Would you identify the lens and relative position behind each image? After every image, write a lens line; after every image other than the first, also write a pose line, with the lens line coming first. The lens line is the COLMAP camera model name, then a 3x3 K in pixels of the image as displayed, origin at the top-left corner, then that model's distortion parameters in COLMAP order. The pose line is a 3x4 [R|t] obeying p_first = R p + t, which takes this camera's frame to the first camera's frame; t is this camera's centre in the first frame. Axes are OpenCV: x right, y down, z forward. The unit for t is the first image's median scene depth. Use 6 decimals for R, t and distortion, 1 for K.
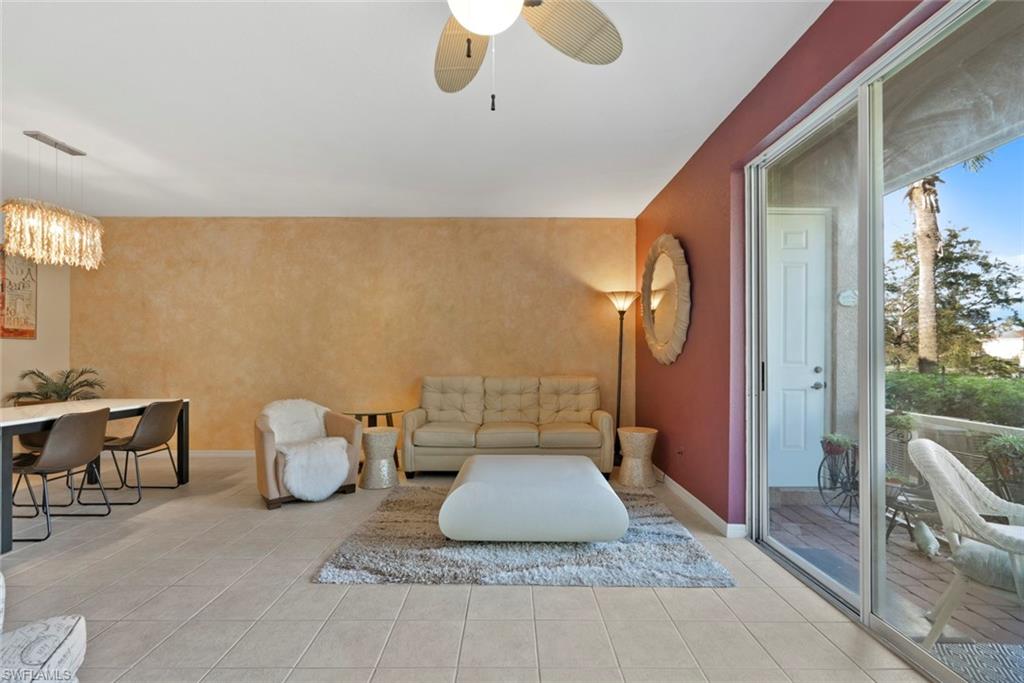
lens RADIAL K [[453.9, 0, 513.1], [0, 453.9, 351.4], [0, 0, 1]] dist [-0.001589, 0.001619]
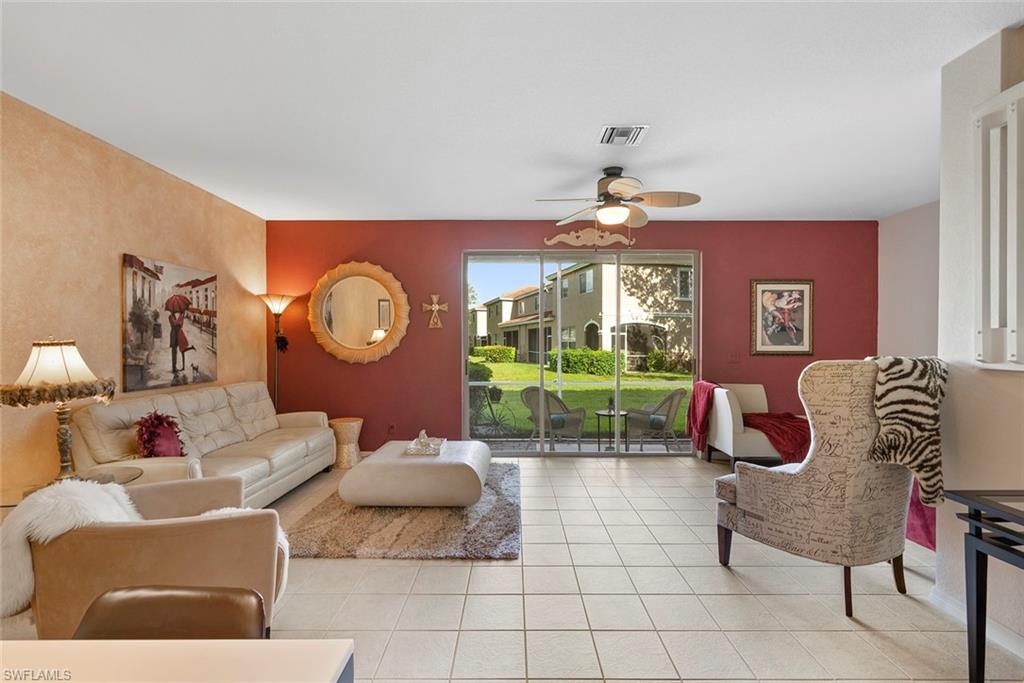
lens RADIAL K [[453.9, 0, 515.7], [0, 453.9, 343.5], [0, 0, 1]] dist [-0.001589, 0.001619]
pose [[0.010278, -0.005369, 0.999933, -0.727708], [0.000319, 0.999986, 0.005366, -0.026726], [-0.999947, 0.000264, 0.010280, 0.439830]]
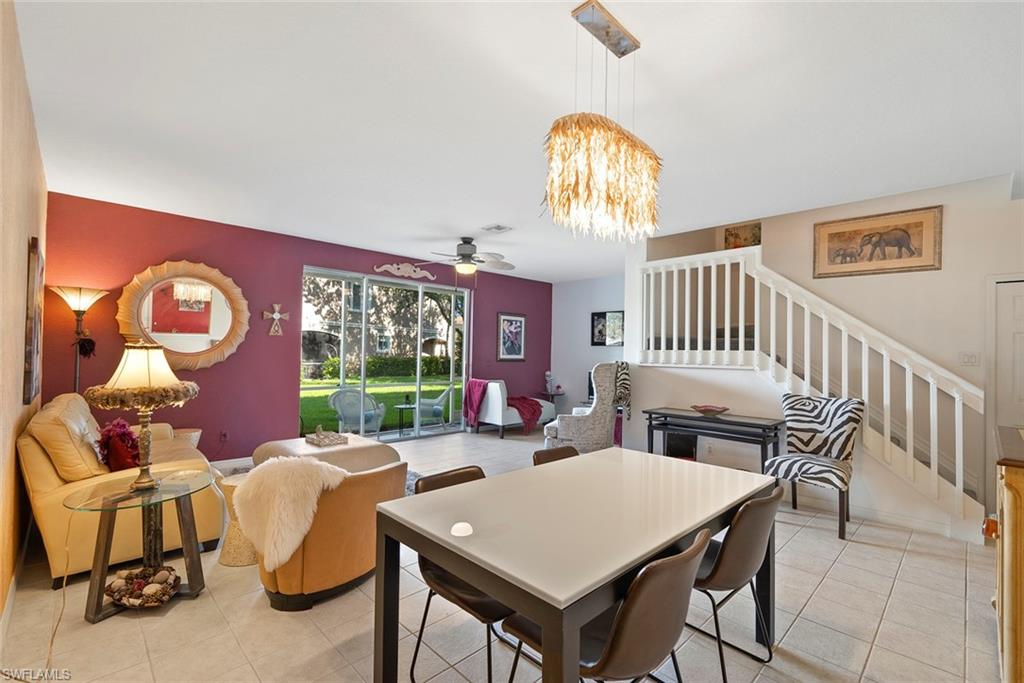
lens RADIAL K [[453.9, 0, 512.8], [0, 453.9, 343.9], [0, 0, 1]] dist [-0.001589, 0.001619]
pose [[-0.686142, 0.000332, 0.727468, -0.879002], [-0.019117, 0.999646, -0.018487, -0.026890], [-0.727217, -0.026592, -0.685893, 0.970958]]
